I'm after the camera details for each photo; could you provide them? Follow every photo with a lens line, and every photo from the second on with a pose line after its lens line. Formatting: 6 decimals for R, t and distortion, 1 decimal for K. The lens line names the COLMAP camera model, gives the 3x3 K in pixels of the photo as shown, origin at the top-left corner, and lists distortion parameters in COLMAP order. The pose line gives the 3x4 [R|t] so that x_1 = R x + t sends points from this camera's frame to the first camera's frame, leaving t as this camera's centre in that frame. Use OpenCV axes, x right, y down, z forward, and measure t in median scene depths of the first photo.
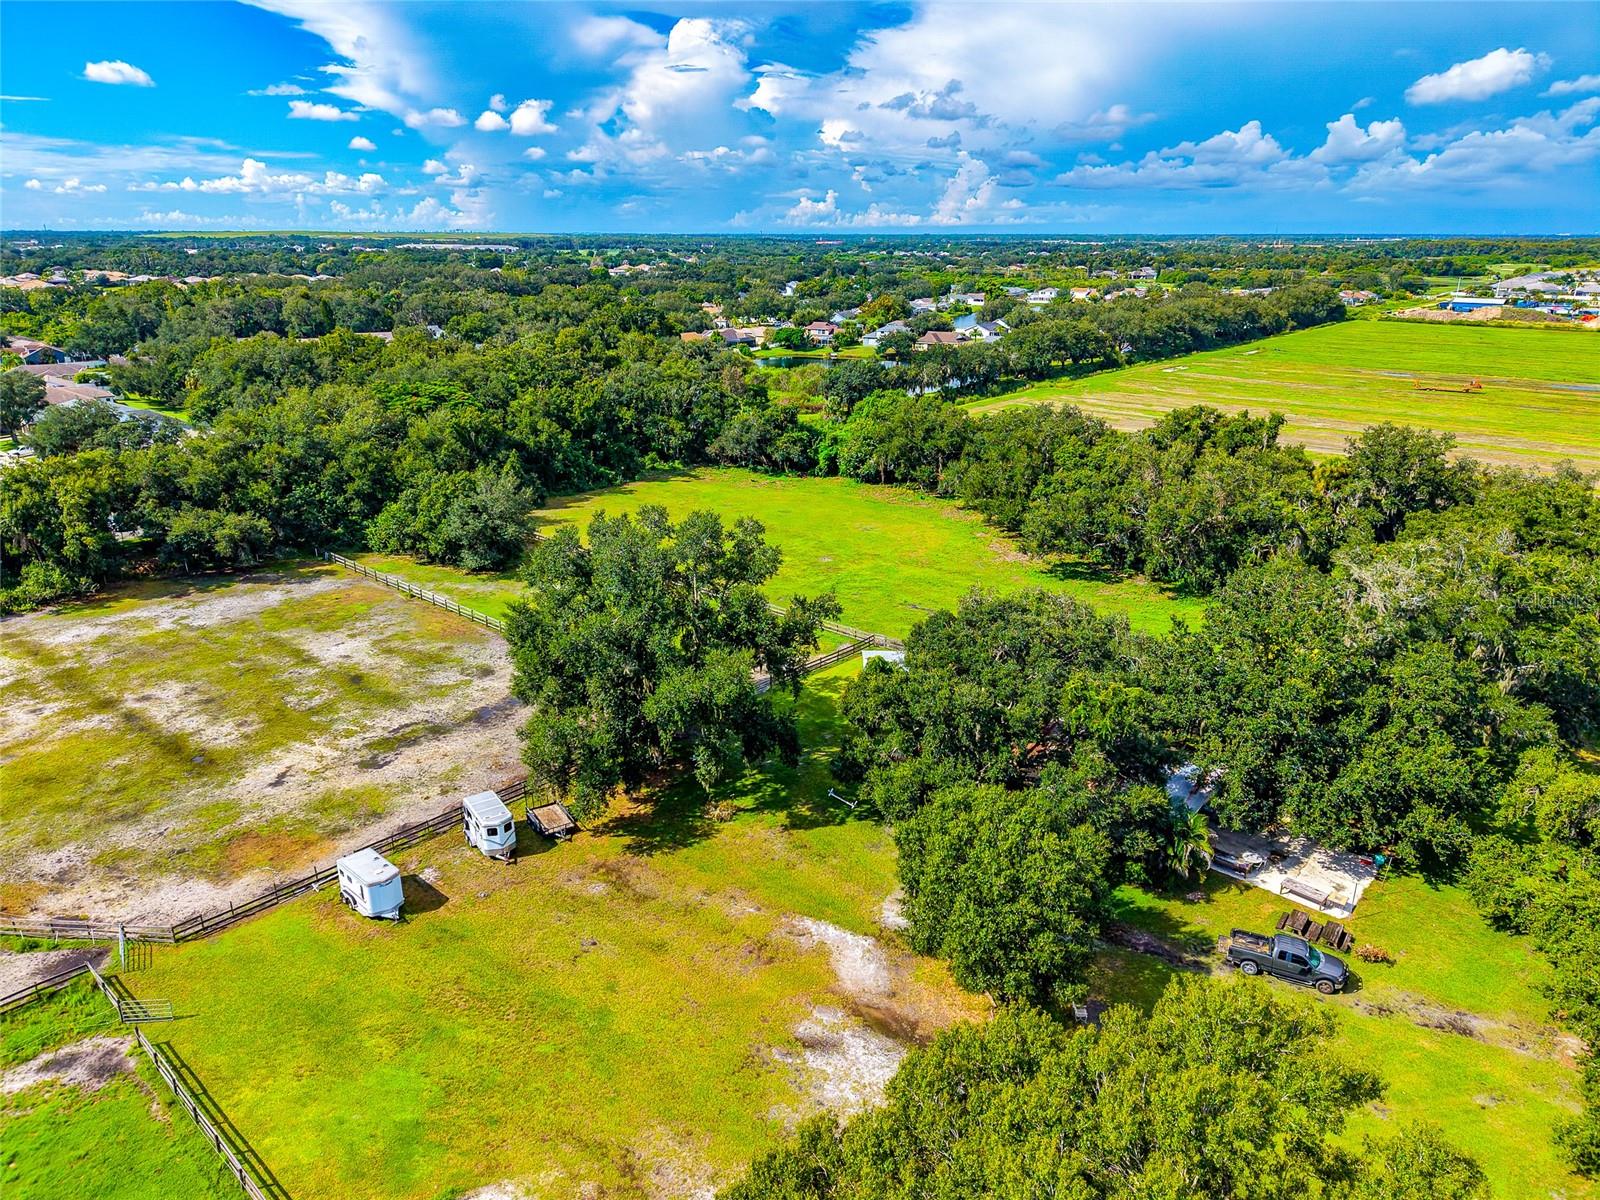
lens RADIAL K [[1080.9, 0, 801.4], [0, 1080.9, 600.4], [0, 0, 1]] dist [0.031821, -0.030815]
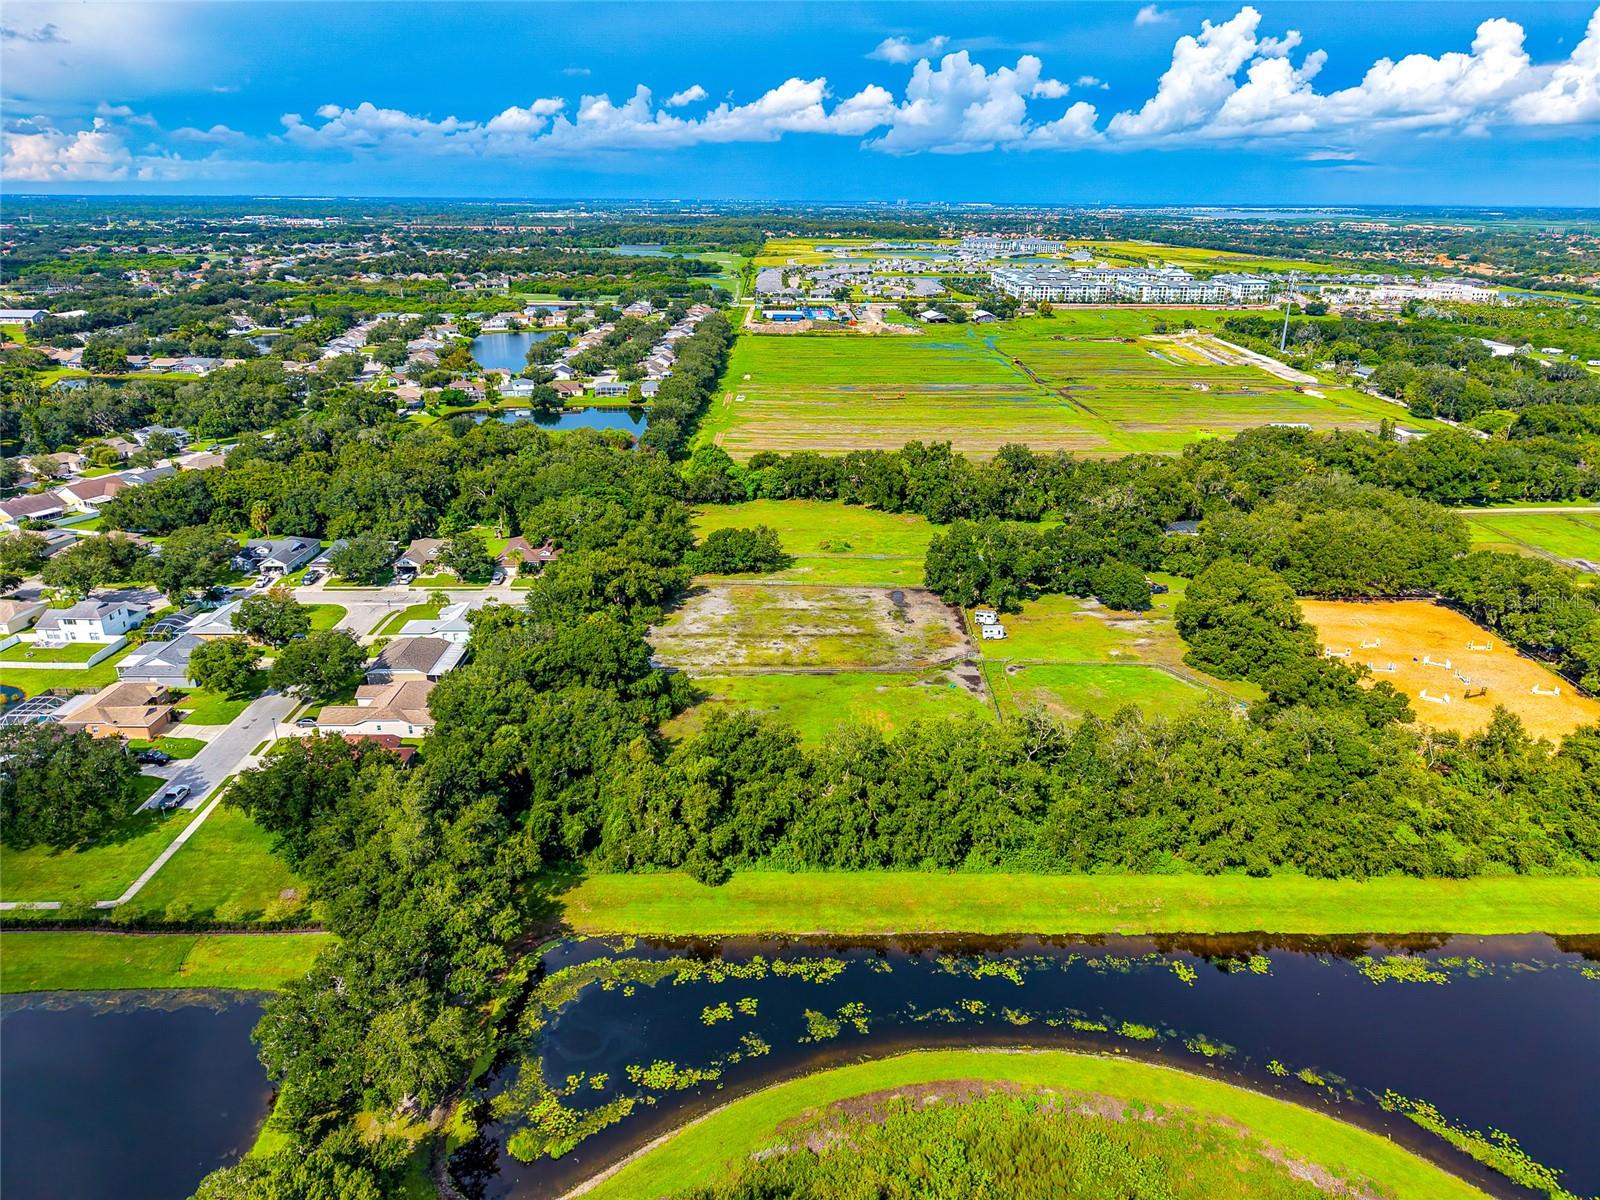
lens RADIAL K [[1080.9, 0, 801.4], [0, 1080.9, 600.4], [0, 0, 1]] dist [0.031821, -0.030815]
pose [[0.755888, -0.224651, 0.614951, -1.646884], [0.202352, 0.973462, 0.106892, -0.191241], [-0.622645, 0.043638, 0.781287, -0.763416]]
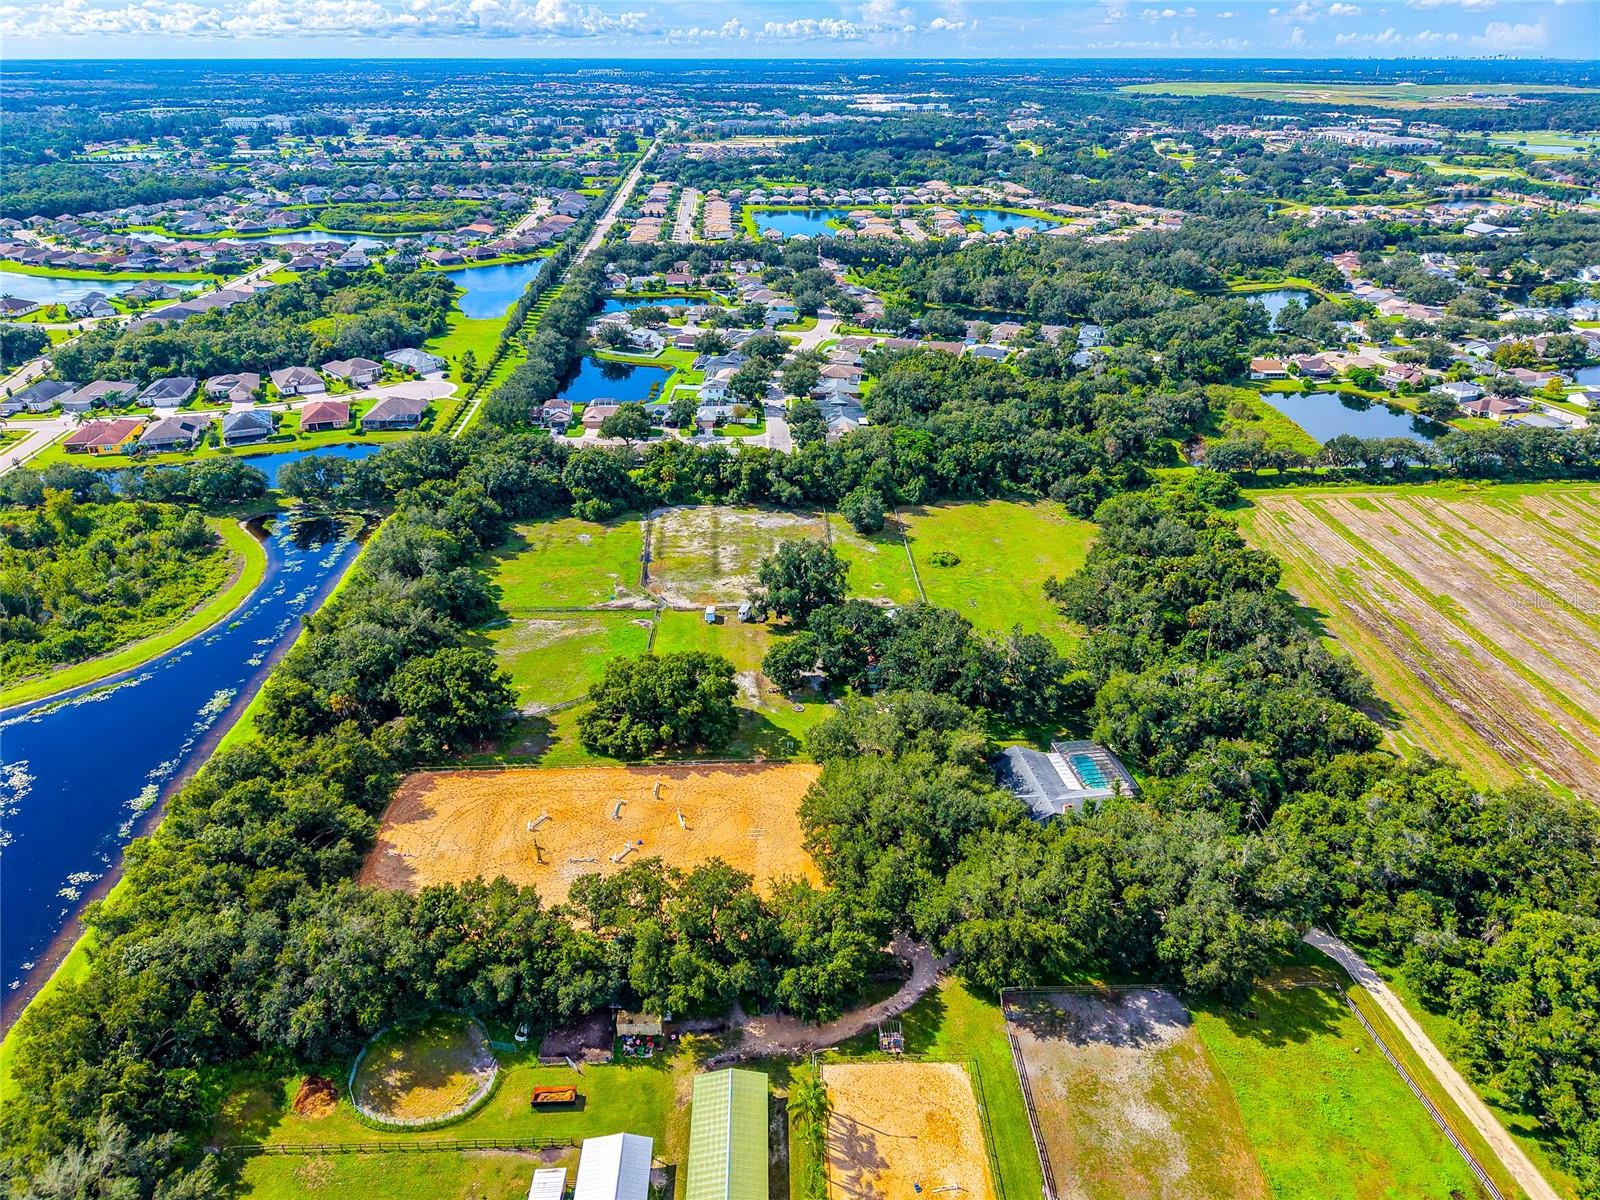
lens RADIAL K [[1080.9, 0, 801.4], [0, 1080.9, 600.4], [0, 0, 1]] dist [0.031821, -0.030815]
pose [[0.689287, 0.325390, -0.647306, 1.351560], [-0.235732, 0.945578, 0.224306, -0.428667], [0.685065, -0.002021, 0.728479, -0.954672]]
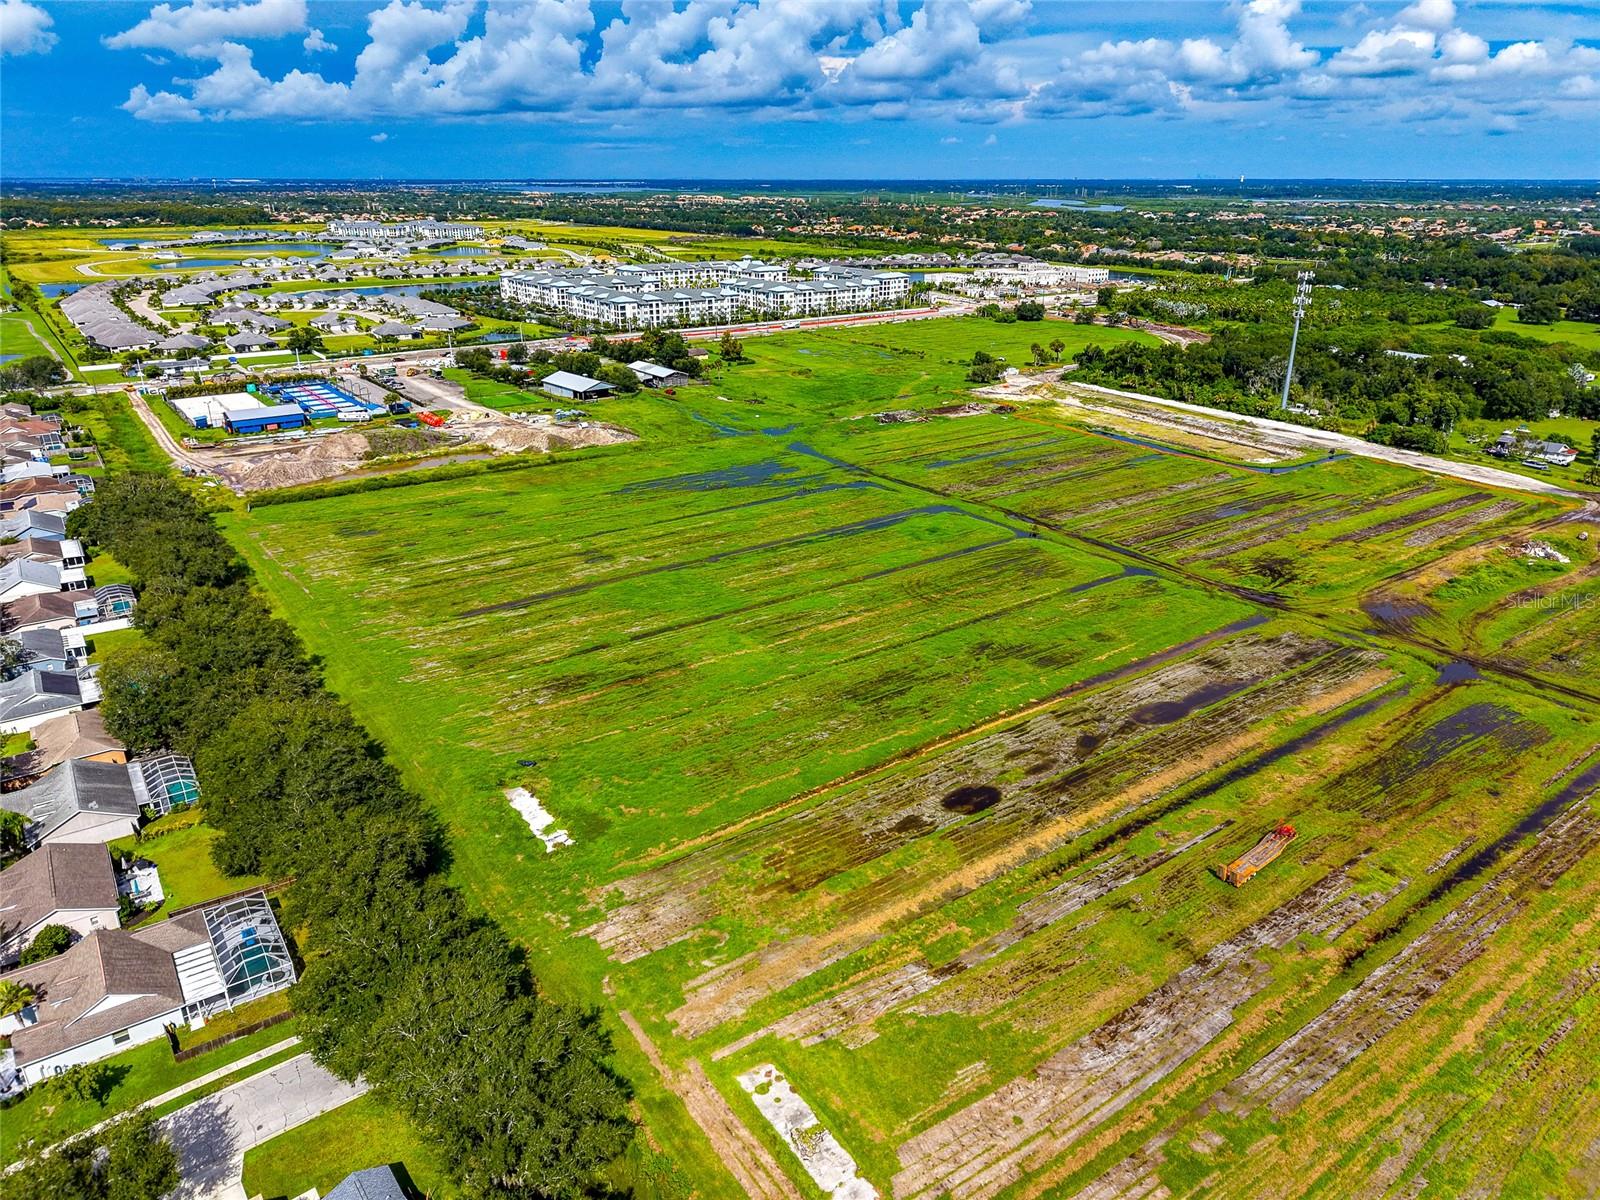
lens RADIAL K [[1098.2, 0, 756.9], [0, 1098.2, 599.6], [0, 0, 1]] dist [0.035503, -0.033953]
pose [[0.274491, -0.346453, 0.897009, 0.380368], [0.305823, 0.915857, 0.260148, -1.134536], [-0.911661, 0.202918, 0.357348, 2.322714]]
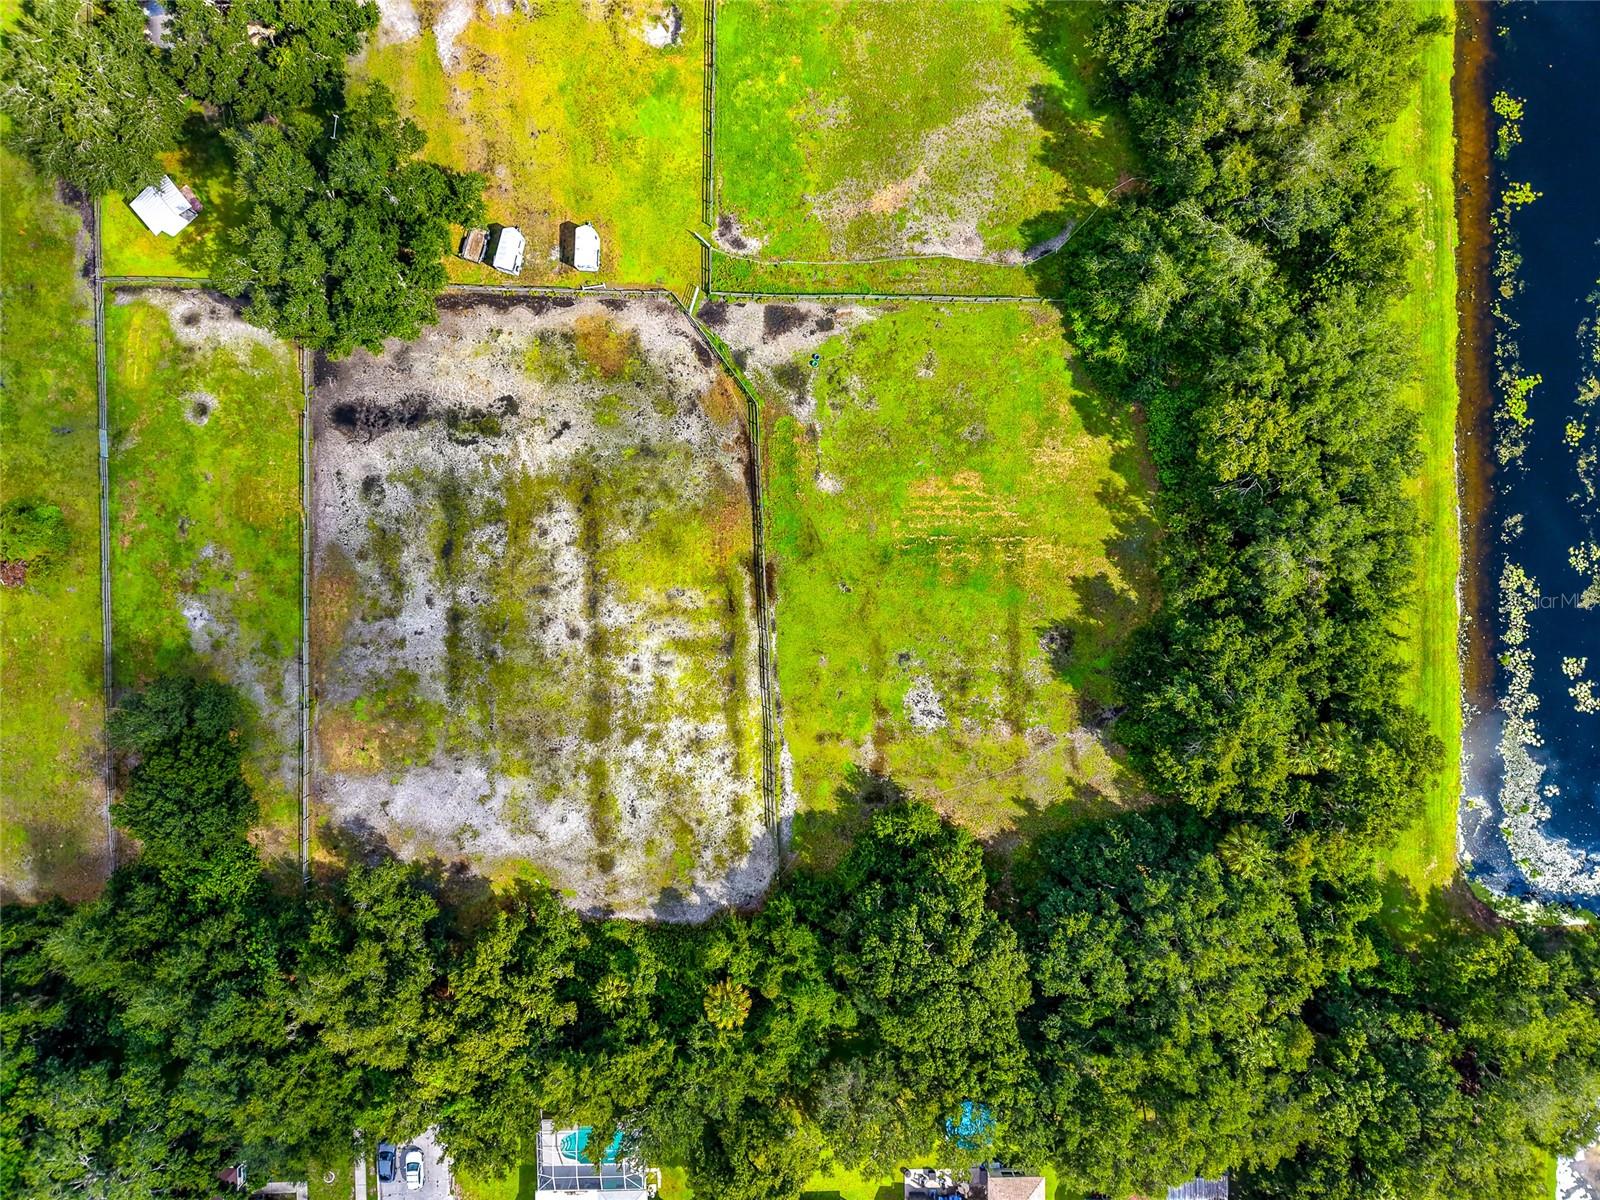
lens RADIAL K [[1105.7, 0, 858.0], [0, 1105.7, 597.1], [0, 0, 1]] dist [0.044369, -0.048506]
pose [[-0.660109, -0.750508, -0.031512, -0.584840], [0.224601, -0.237232, 0.945132, -0.846418], [-0.716805, 0.616813, 0.325164, 0.222760]]
